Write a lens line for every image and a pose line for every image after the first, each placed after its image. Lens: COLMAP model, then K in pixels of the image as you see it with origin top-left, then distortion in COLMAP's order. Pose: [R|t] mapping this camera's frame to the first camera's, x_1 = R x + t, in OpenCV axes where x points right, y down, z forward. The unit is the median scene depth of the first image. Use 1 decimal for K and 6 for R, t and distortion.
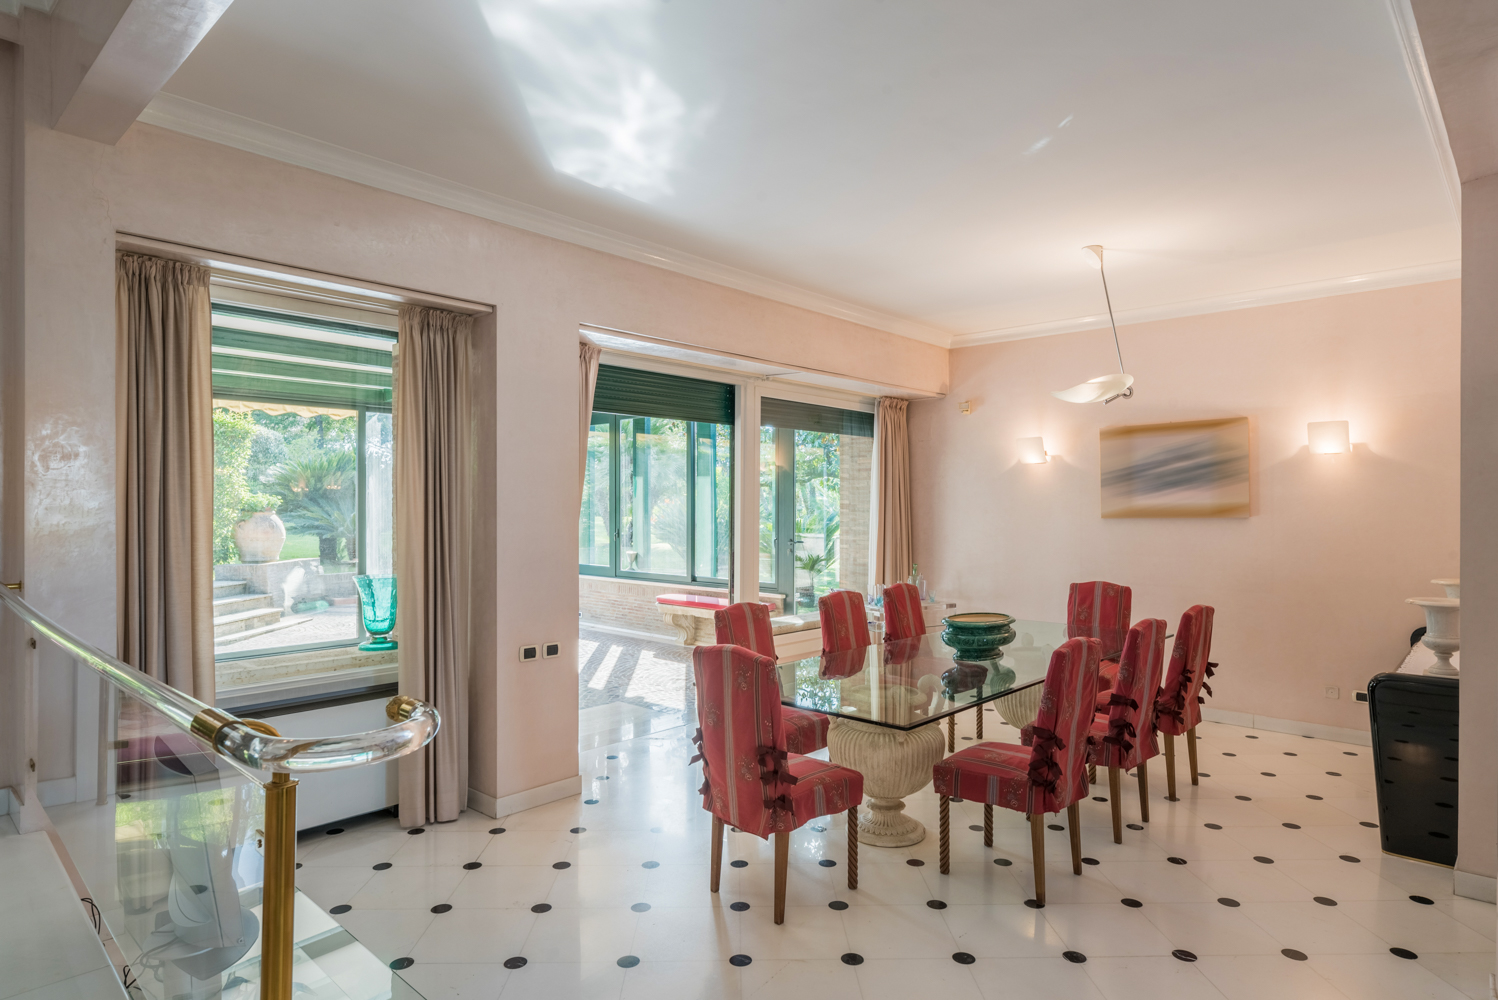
lens RADIAL K [[846.6, 0, 749.0], [0, 846.6, 500.0], [0, 0, 1]] dist [-0.008184, -0.000008]
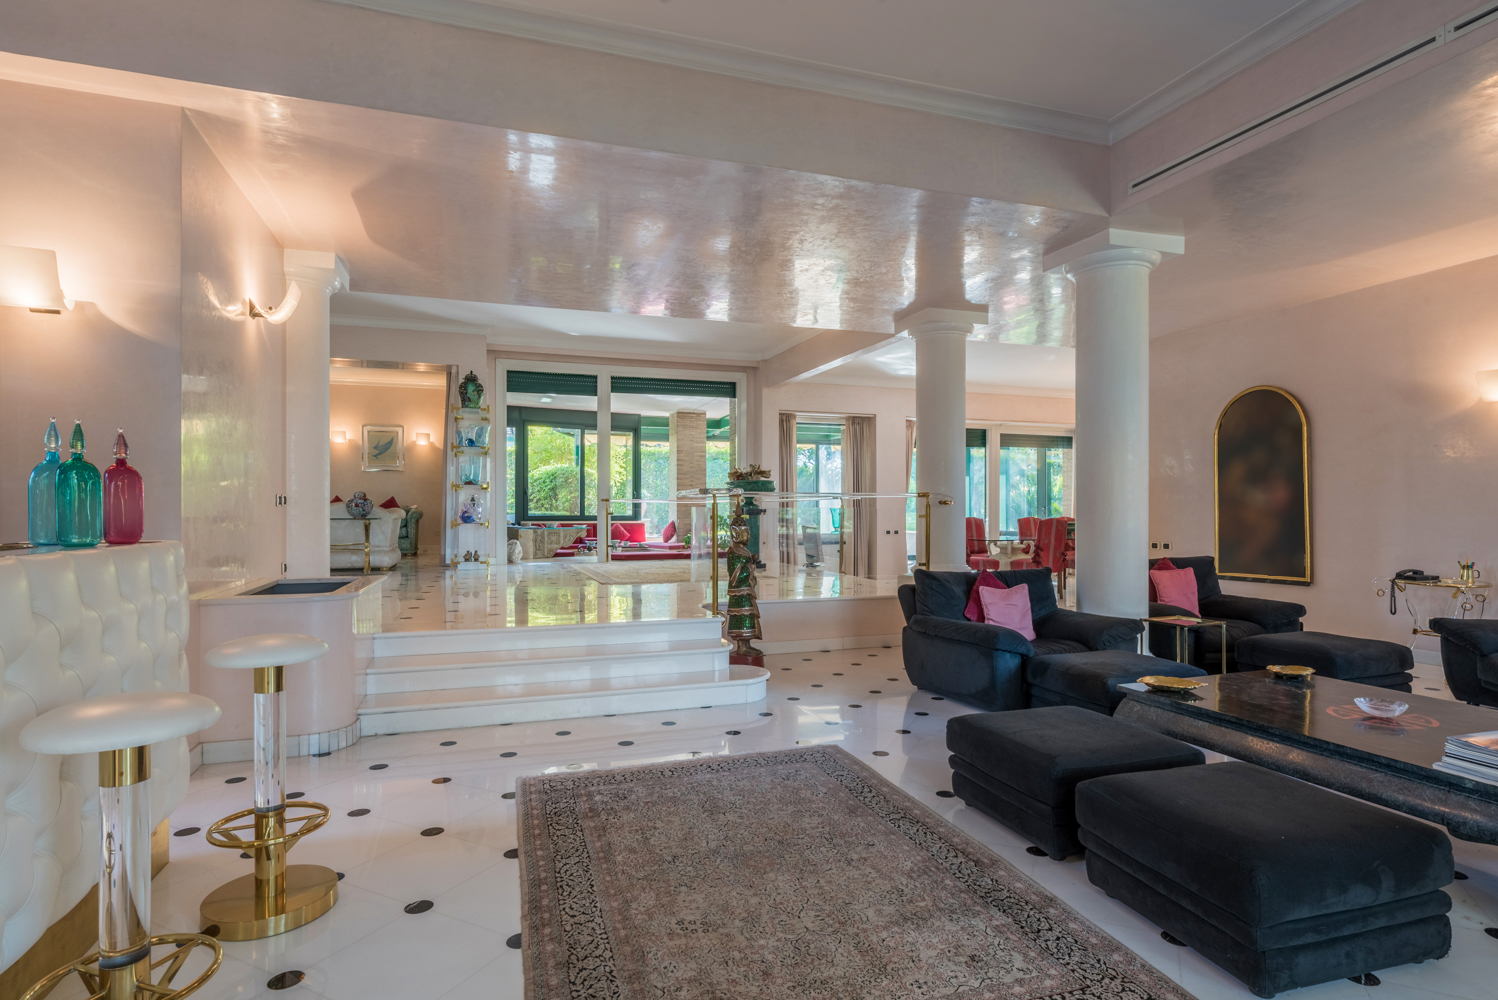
lens RADIAL K [[770.9, 0, 749.0], [0, 770.9, 500.0], [0, 0, 1]] dist [-0.001094, -0.000197]
pose [[0.885060, -0.010671, -0.465354, 0.444464], [0.006980, 0.999929, -0.009653, 0.074494], [0.465424, 0.005295, 0.885072, -1.263617]]
